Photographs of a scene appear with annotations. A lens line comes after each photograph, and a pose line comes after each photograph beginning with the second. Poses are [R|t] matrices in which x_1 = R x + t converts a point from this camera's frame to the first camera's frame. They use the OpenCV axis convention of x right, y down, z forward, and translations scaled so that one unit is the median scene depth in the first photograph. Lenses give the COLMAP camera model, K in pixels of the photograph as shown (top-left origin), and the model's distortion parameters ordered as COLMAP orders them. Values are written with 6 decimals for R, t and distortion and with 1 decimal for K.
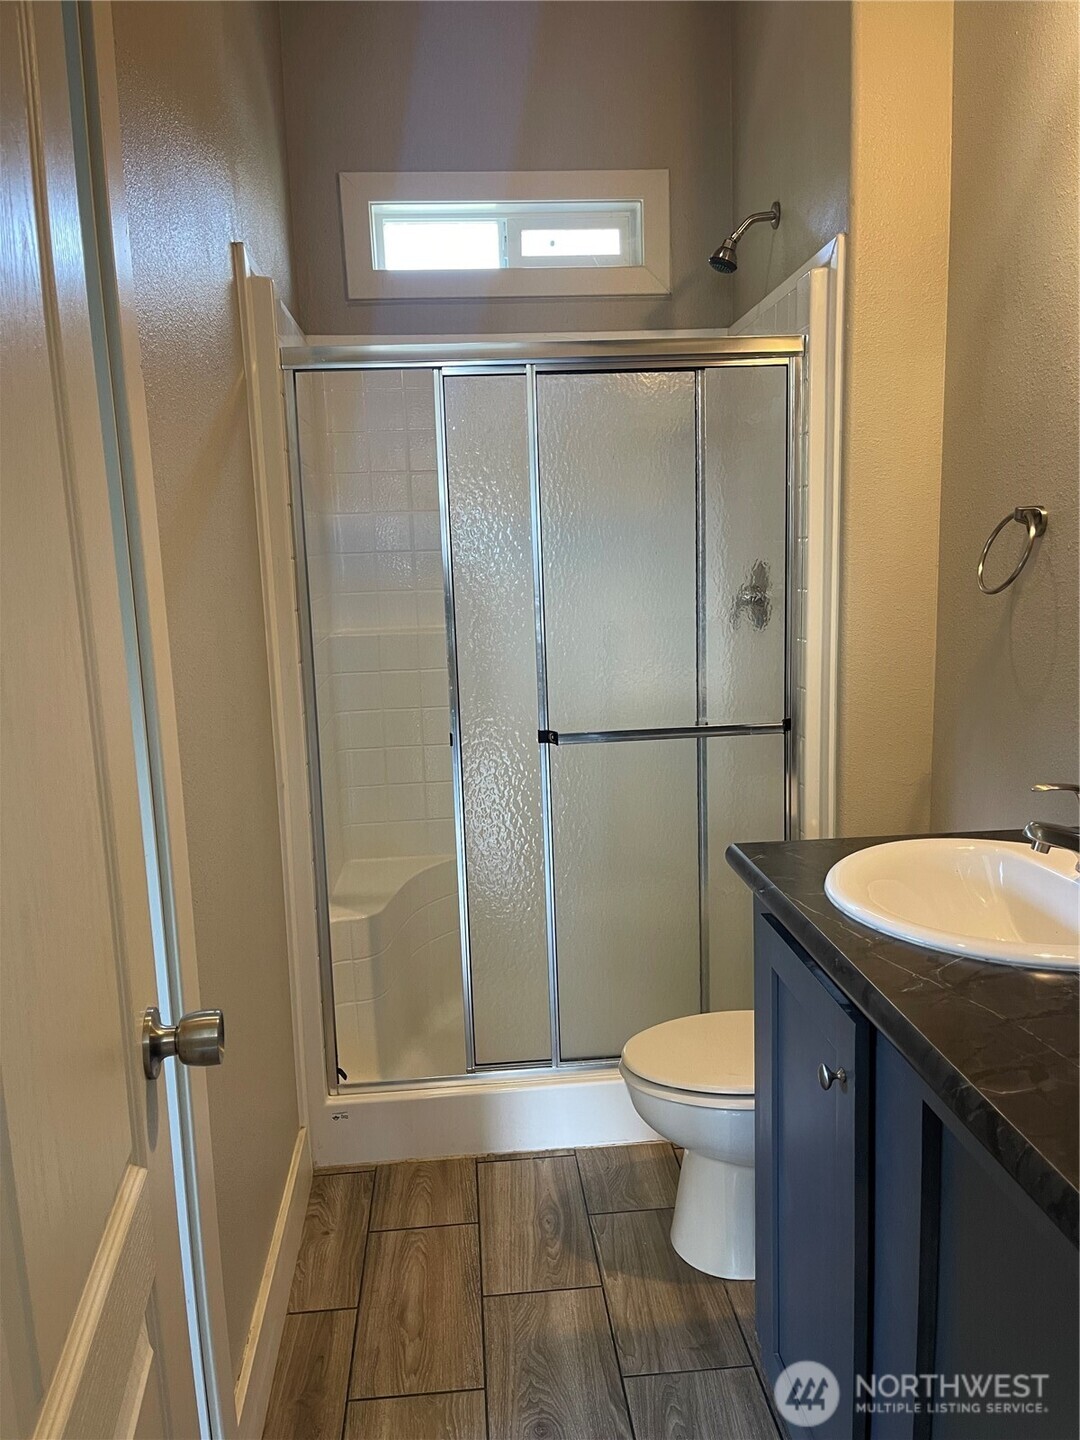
lens RADIAL K [[1111.9, 0, 538.7], [0, 1111.9, 749.8], [0, 0, 1]] dist [0.042633, -0.004803]
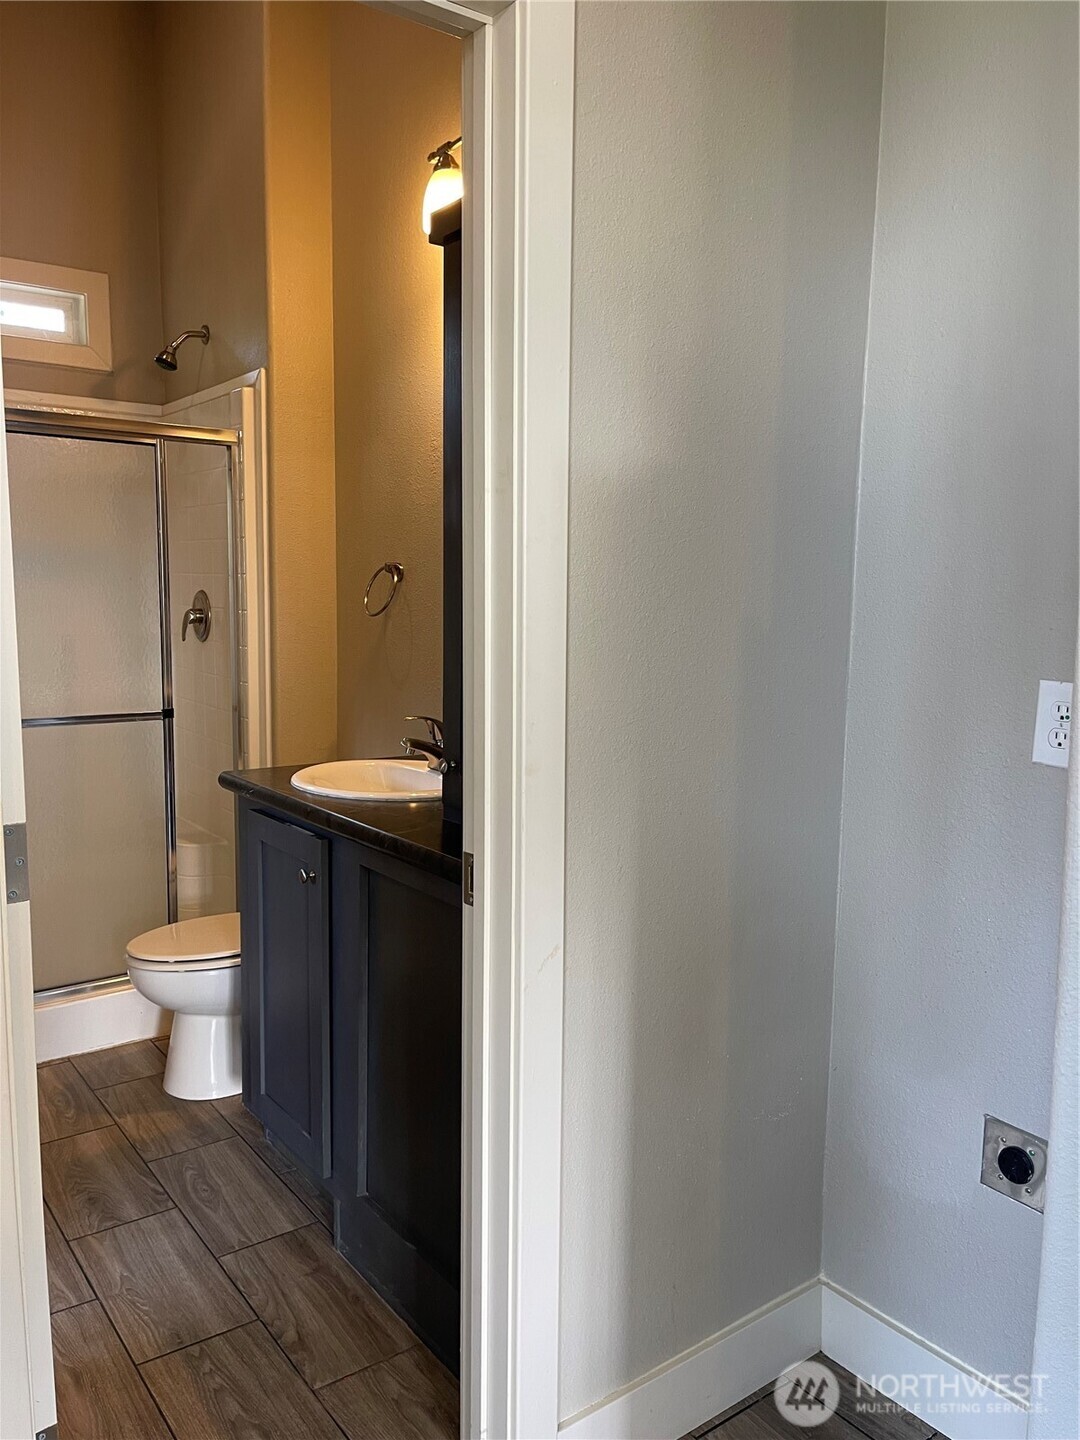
lens RADIAL K [[1070.6, 0, 540.0], [0, 1070.6, 720.0], [0, 0, 1]] dist [0.054522, -0.097826]
pose [[0.850312, -0.012896, 0.526120, -0.162541], [0.043861, 0.997958, -0.046427, 0.073518], [-0.524448, 0.062554, 0.849142, -0.334698]]
